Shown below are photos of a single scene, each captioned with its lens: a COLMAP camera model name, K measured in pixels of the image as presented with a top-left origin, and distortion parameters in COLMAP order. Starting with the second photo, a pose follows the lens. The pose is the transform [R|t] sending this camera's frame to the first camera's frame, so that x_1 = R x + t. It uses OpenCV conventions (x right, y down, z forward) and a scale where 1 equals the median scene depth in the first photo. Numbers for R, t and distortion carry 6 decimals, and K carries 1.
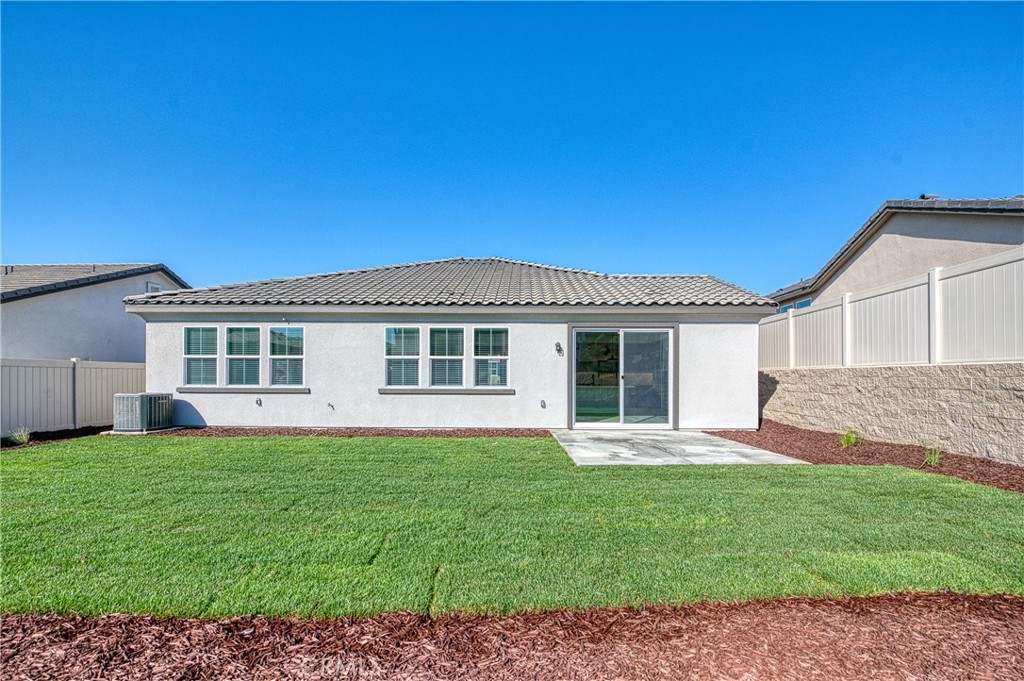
lens RADIAL K [[429.9, 0, 505.8], [0, 429.9, 366.9], [0, 0, 1]] dist [-0.023215, -0.000048]
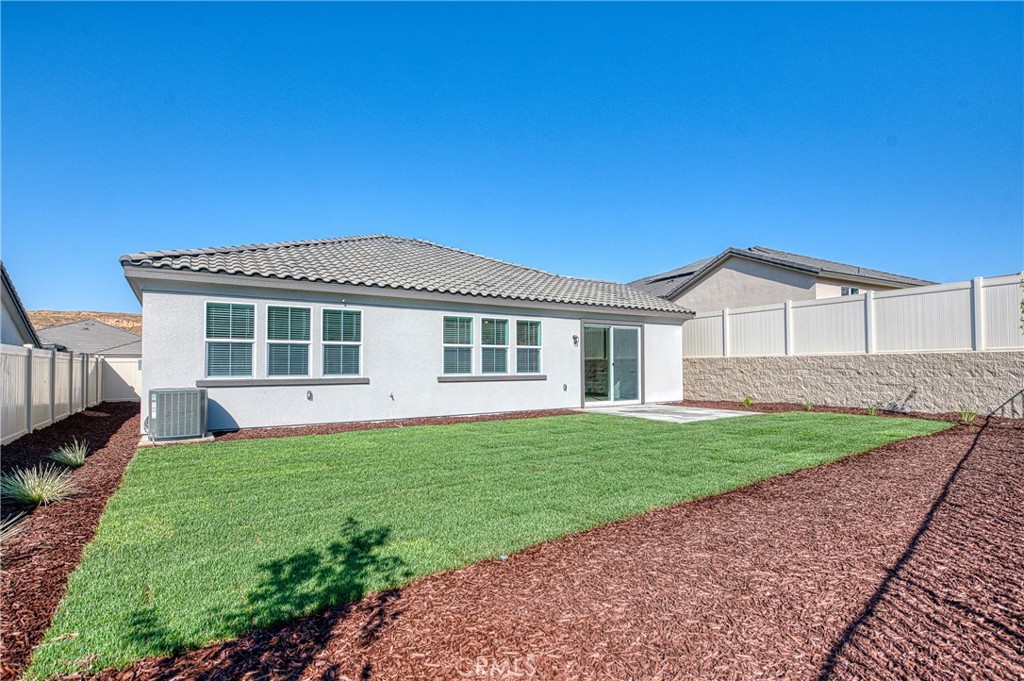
lens RADIAL K [[483.0, 0, 509.5], [0, 483.0, 347.6], [0, 0, 1]] dist [-0.045328, -0.000118]
pose [[0.840456, 0.013152, 0.541721, -0.755457], [-0.006733, 0.999882, -0.013830, -0.002441], [-0.541839, 0.007976, 0.840445, -0.024556]]
